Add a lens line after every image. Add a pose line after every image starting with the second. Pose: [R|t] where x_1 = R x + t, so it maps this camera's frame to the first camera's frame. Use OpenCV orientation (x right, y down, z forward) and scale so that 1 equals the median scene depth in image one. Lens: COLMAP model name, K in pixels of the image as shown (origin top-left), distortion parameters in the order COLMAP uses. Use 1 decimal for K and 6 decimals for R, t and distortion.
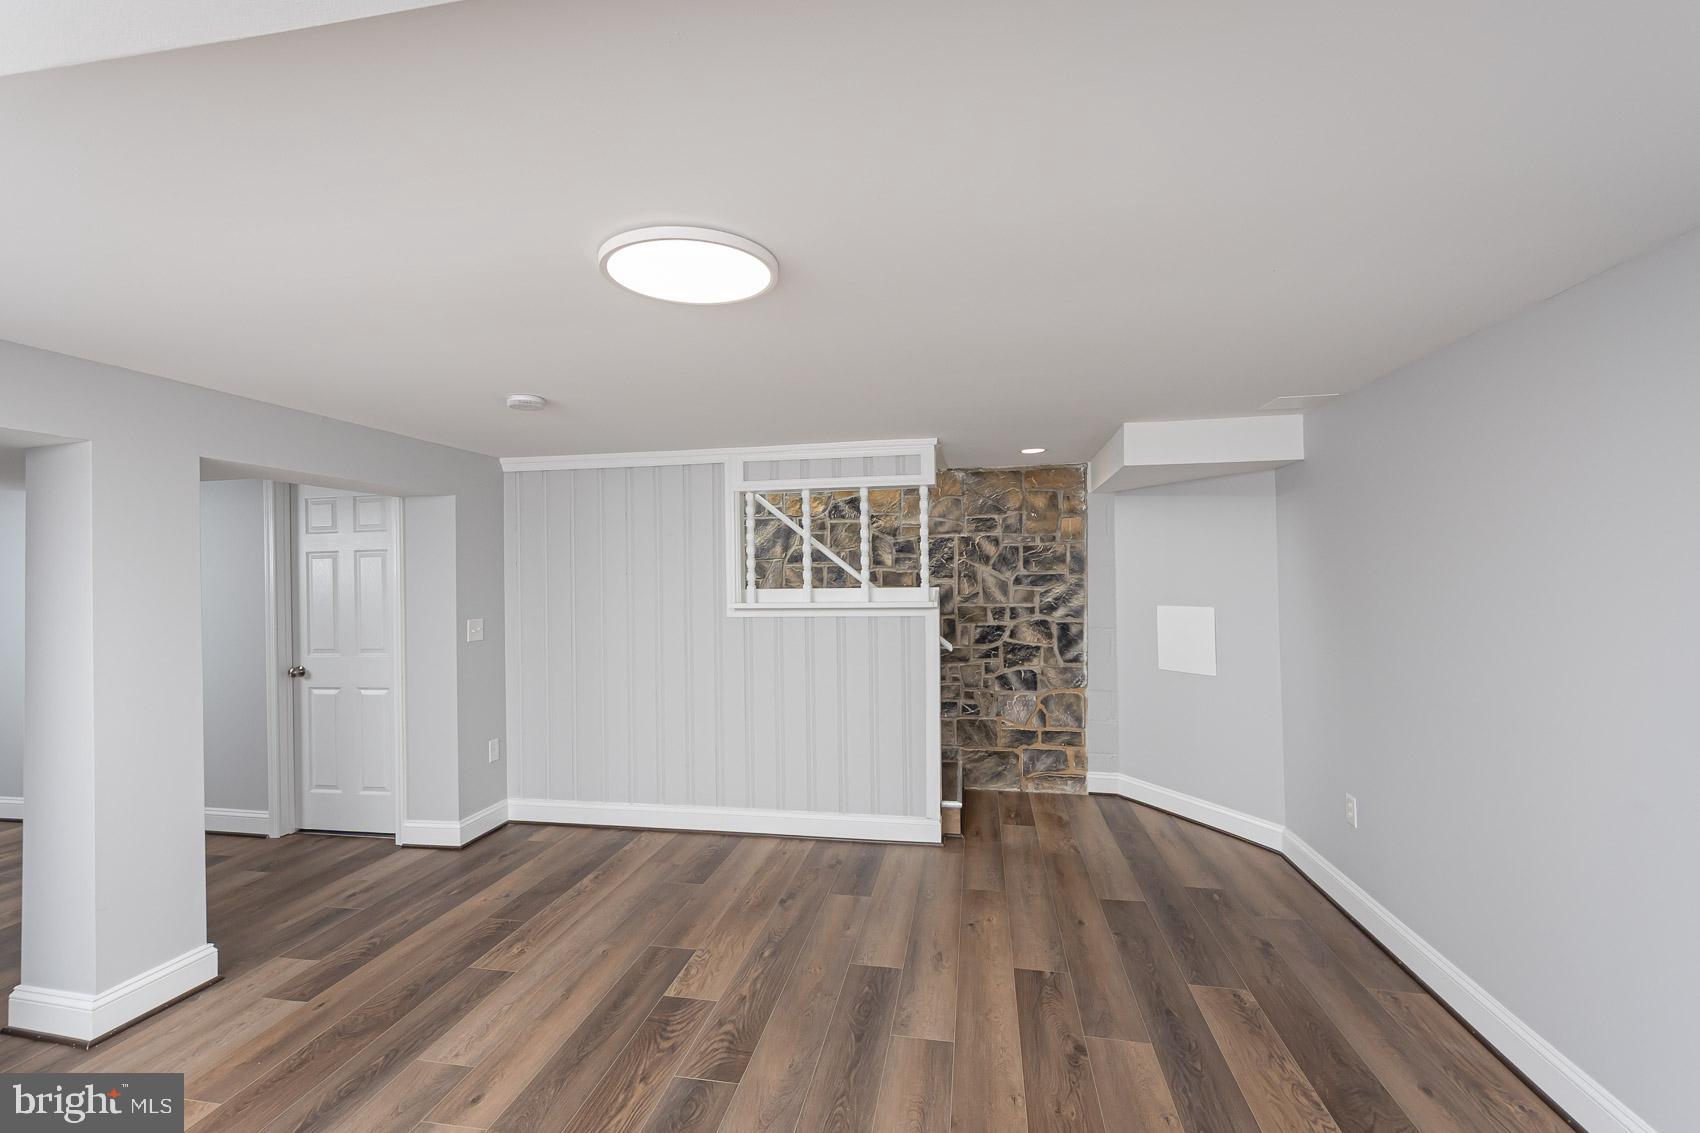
lens RADIAL K [[707.9, 0, 846.8], [0, 707.9, 569.5], [0, 0, 1]] dist [0.000107, -0.000379]
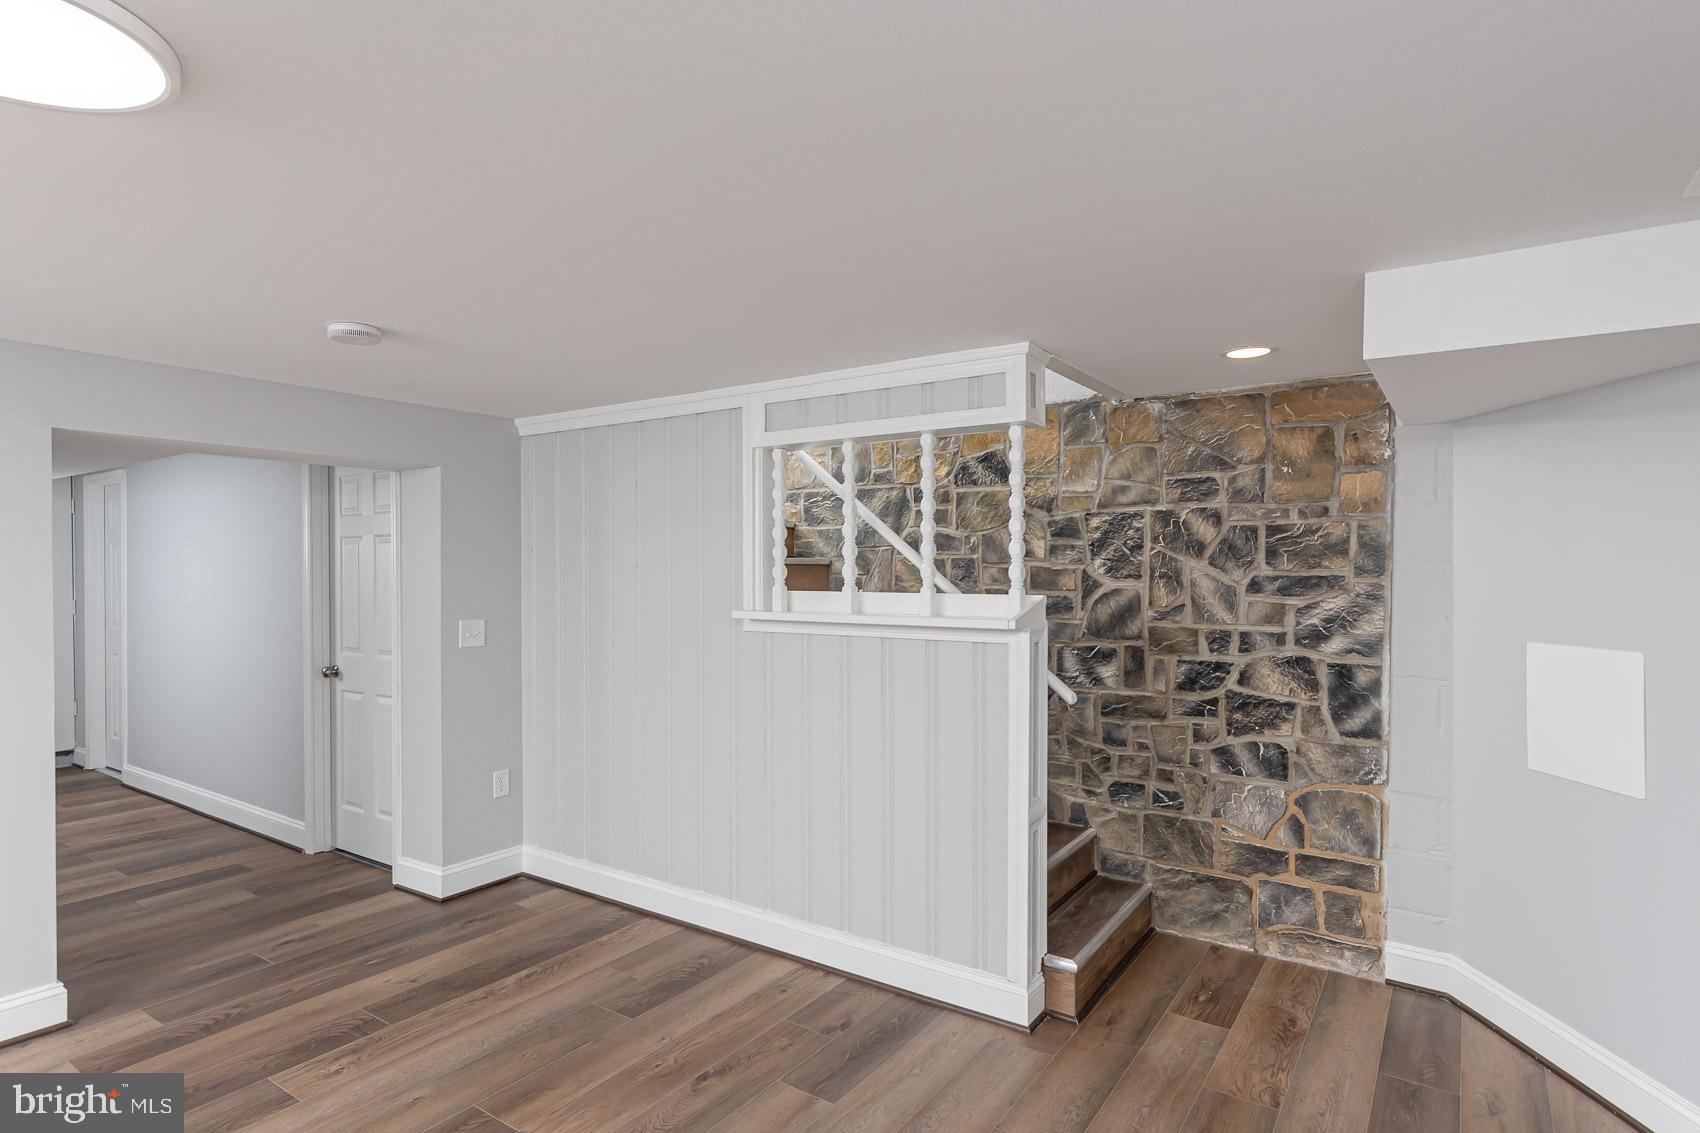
lens RADIAL K [[883.9, 0, 853.9], [0, 883.9, 575.0], [0, 0, 1]] dist [0.001239, 0.002680]
pose [[0.913986, 0.016539, -0.405409, 0.263479], [-0.009538, 0.999769, 0.019283, -0.004432], [0.405634, -0.013758, 0.913932, 0.241168]]
